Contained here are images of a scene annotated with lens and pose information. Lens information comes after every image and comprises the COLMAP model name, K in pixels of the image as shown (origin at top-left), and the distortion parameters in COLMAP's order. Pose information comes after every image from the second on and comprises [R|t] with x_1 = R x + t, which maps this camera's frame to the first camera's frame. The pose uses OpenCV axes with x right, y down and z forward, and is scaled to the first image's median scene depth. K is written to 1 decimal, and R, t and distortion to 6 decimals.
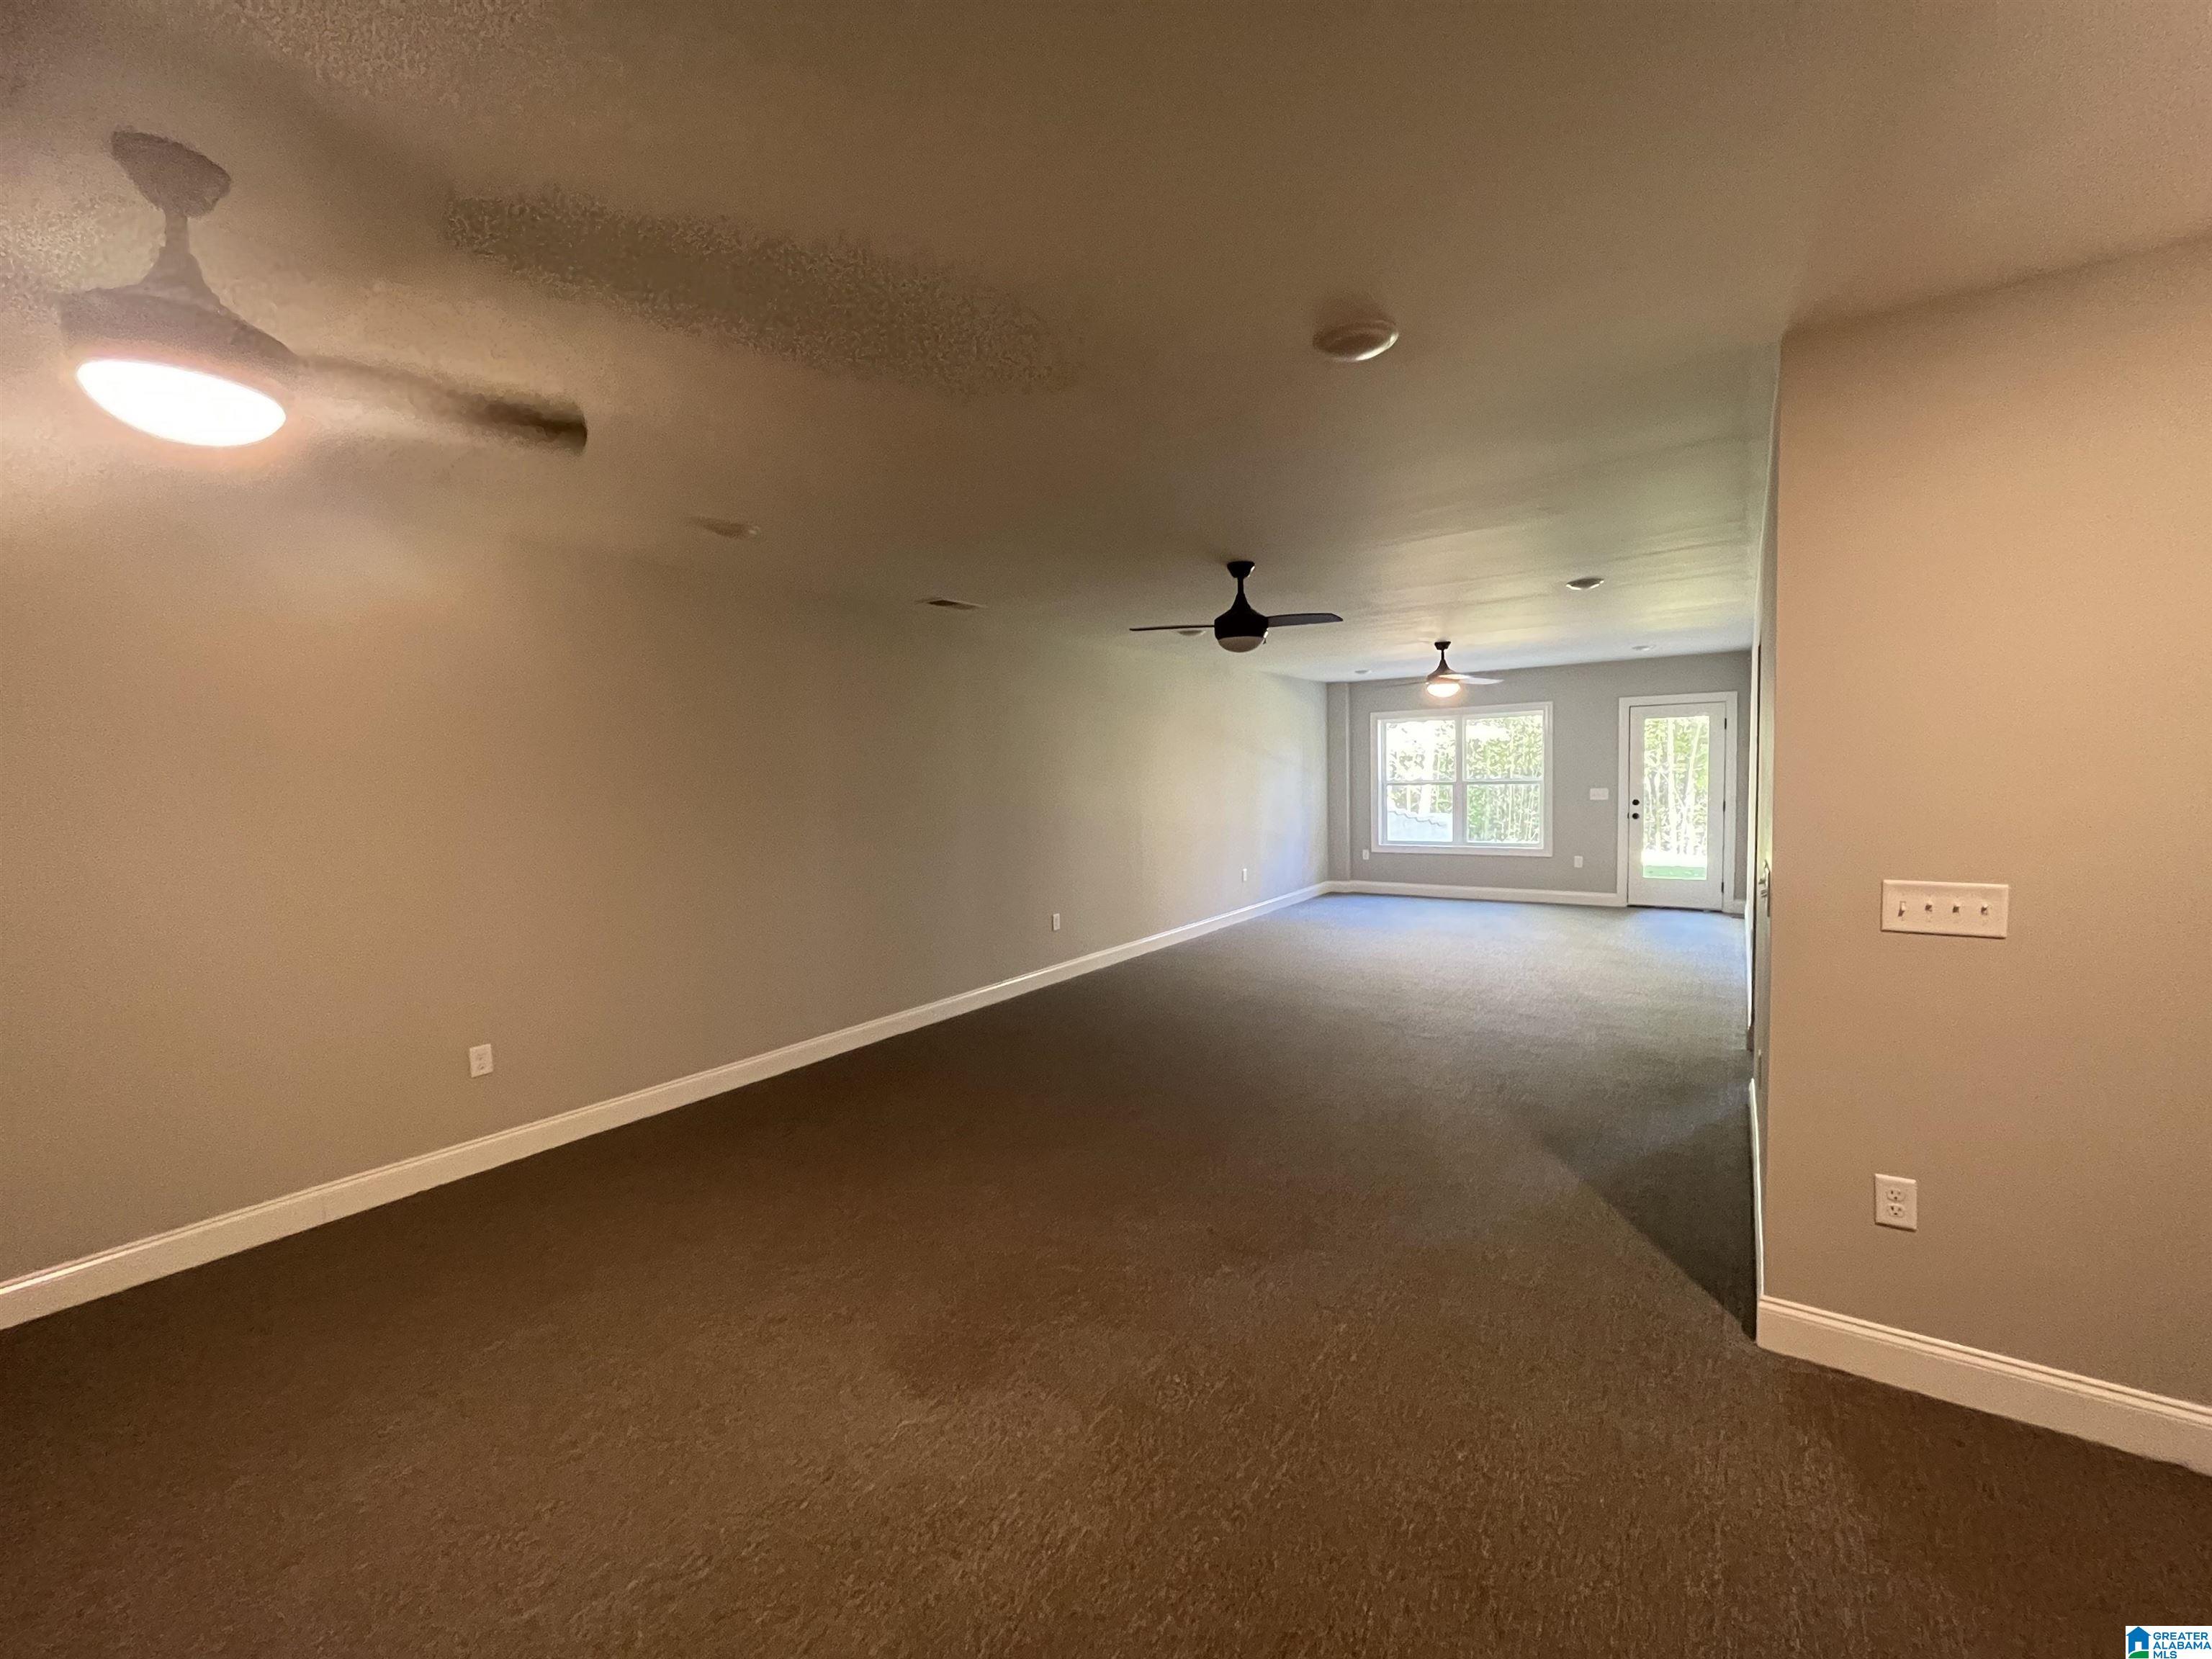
lens RADIAL K [[887.9, 0, 1106.0], [0, 887.9, 829.5], [0, 0, 1]] dist [0.000213, -0.000107]
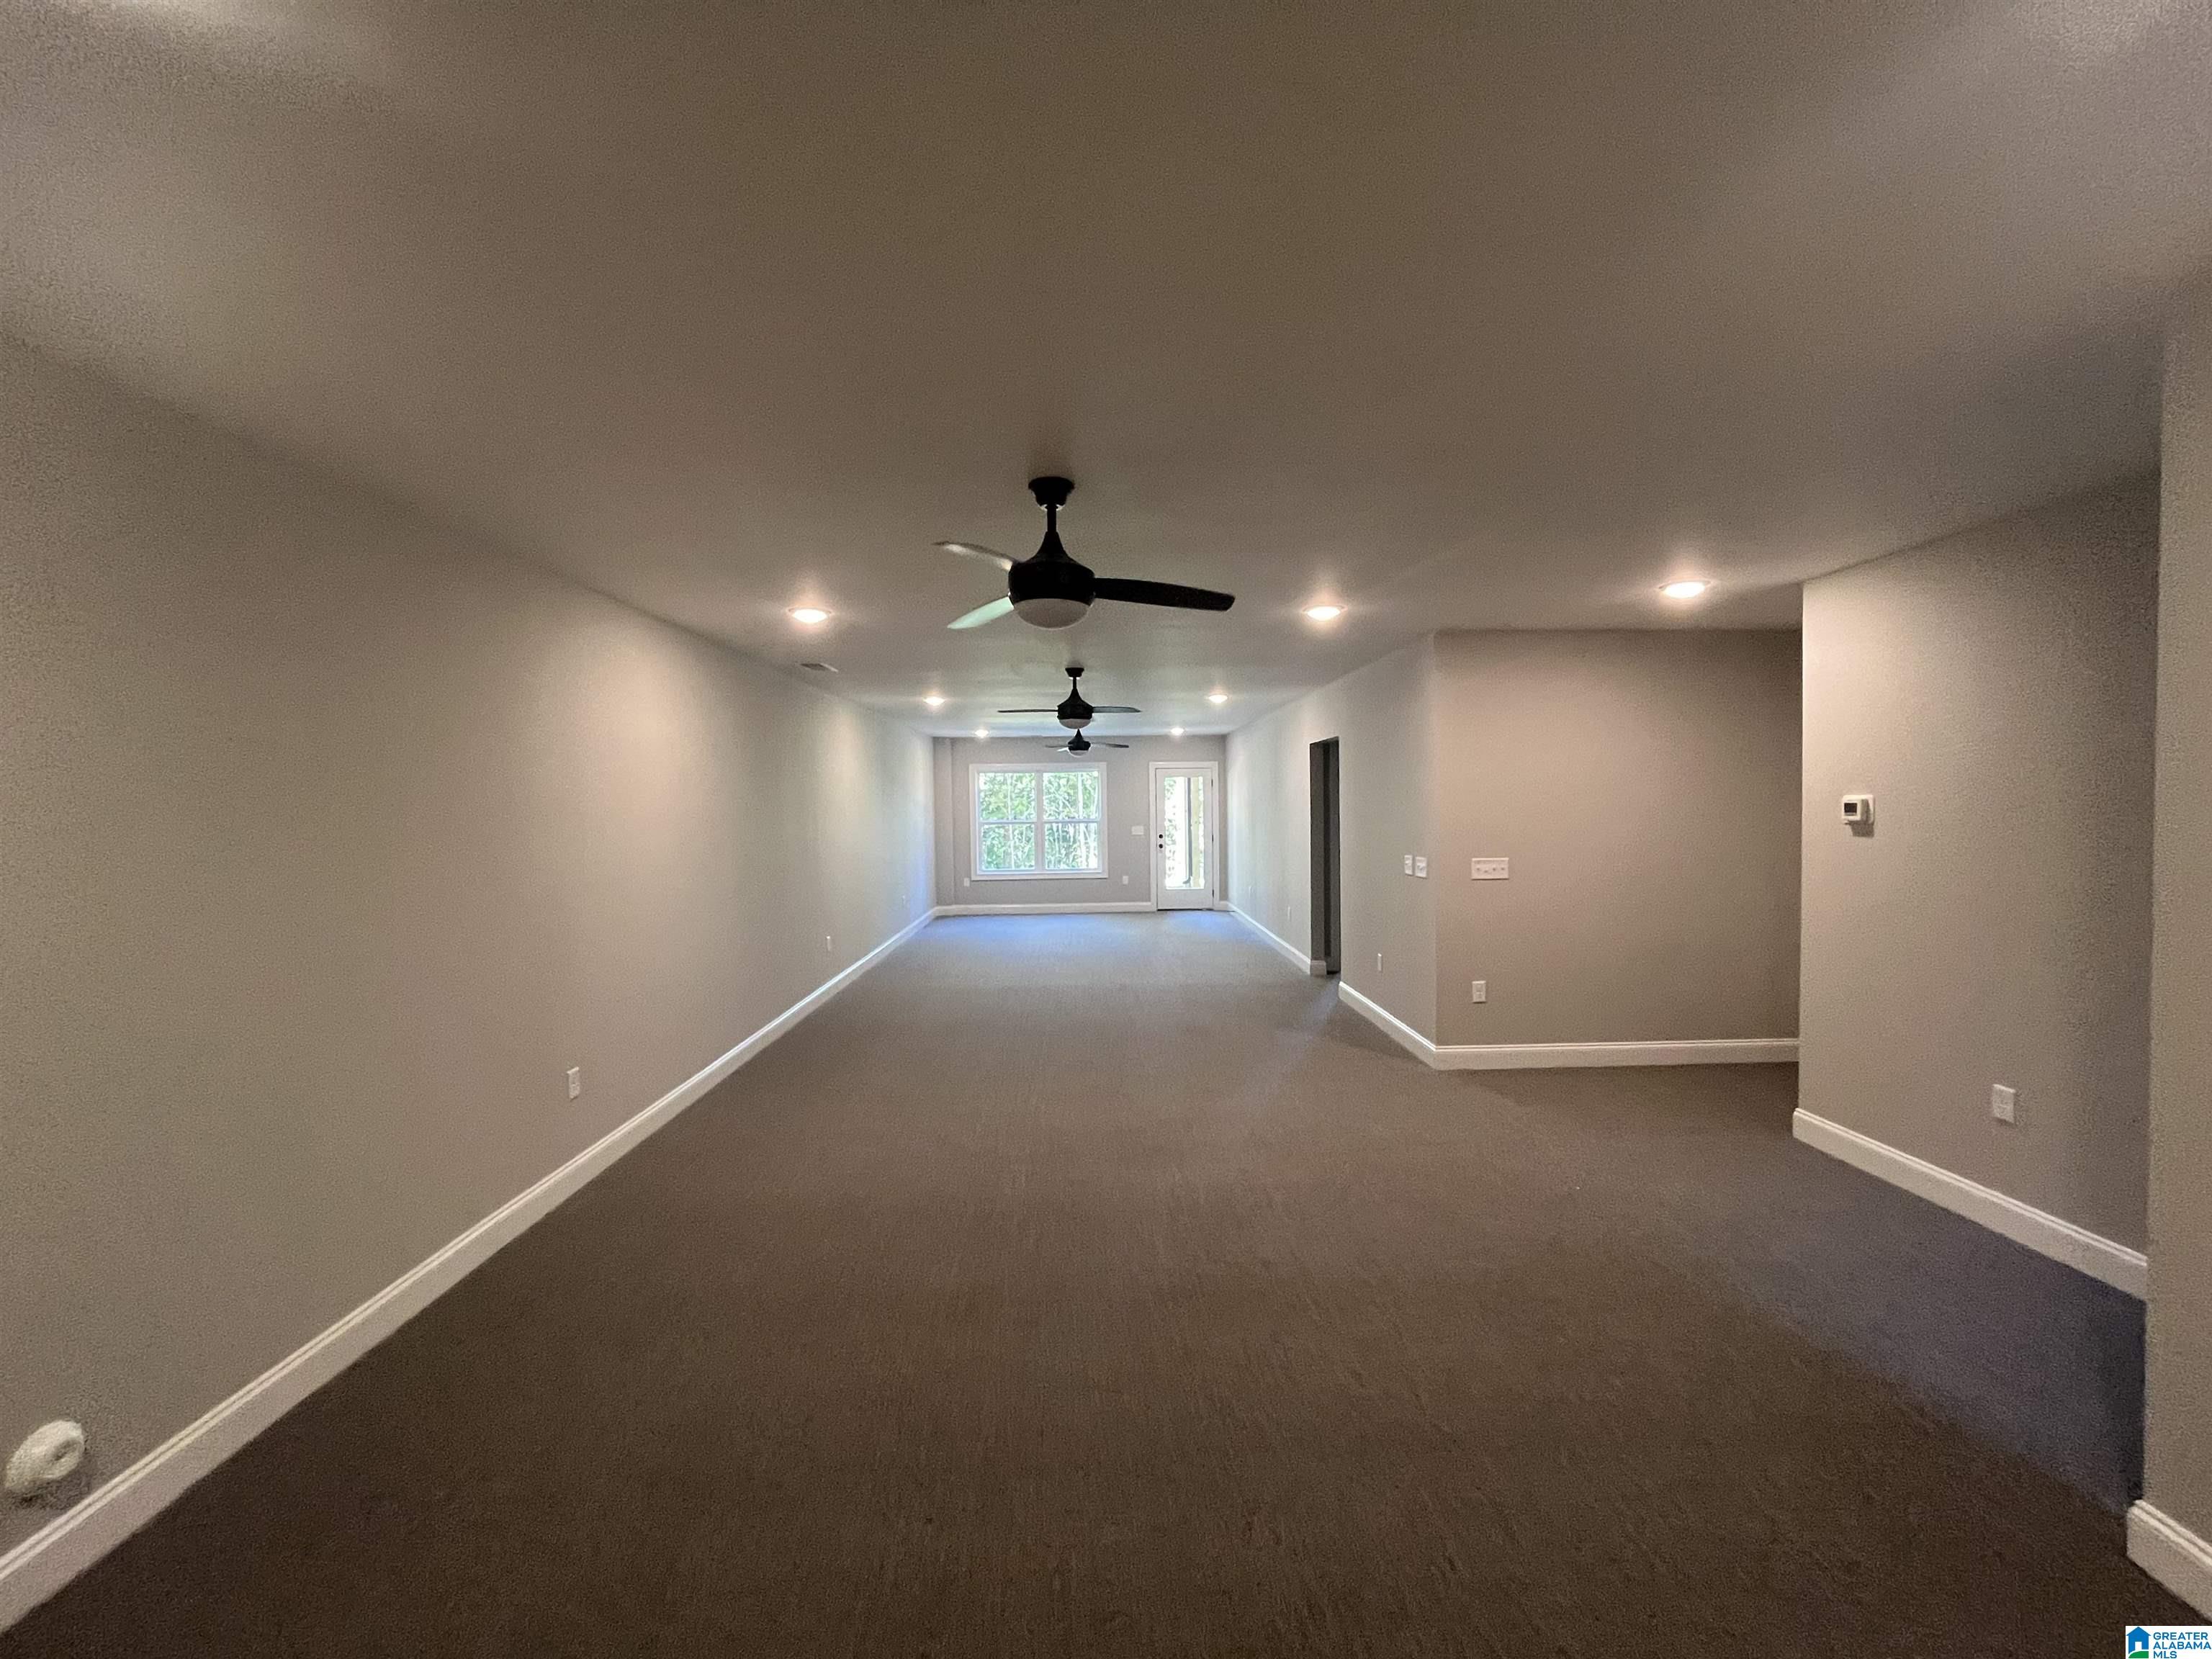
lens RADIAL K [[886.7, 0, 1106.0], [0, 886.7, 829.5], [0, 0, 1]] dist [-0.000758, 0.000152]
pose [[0.798590, 0.000646, 0.601875, -0.328437], [0.028049, 0.998873, -0.038287, 0.010106], [-0.601222, 0.047458, 0.797672, -0.080580]]
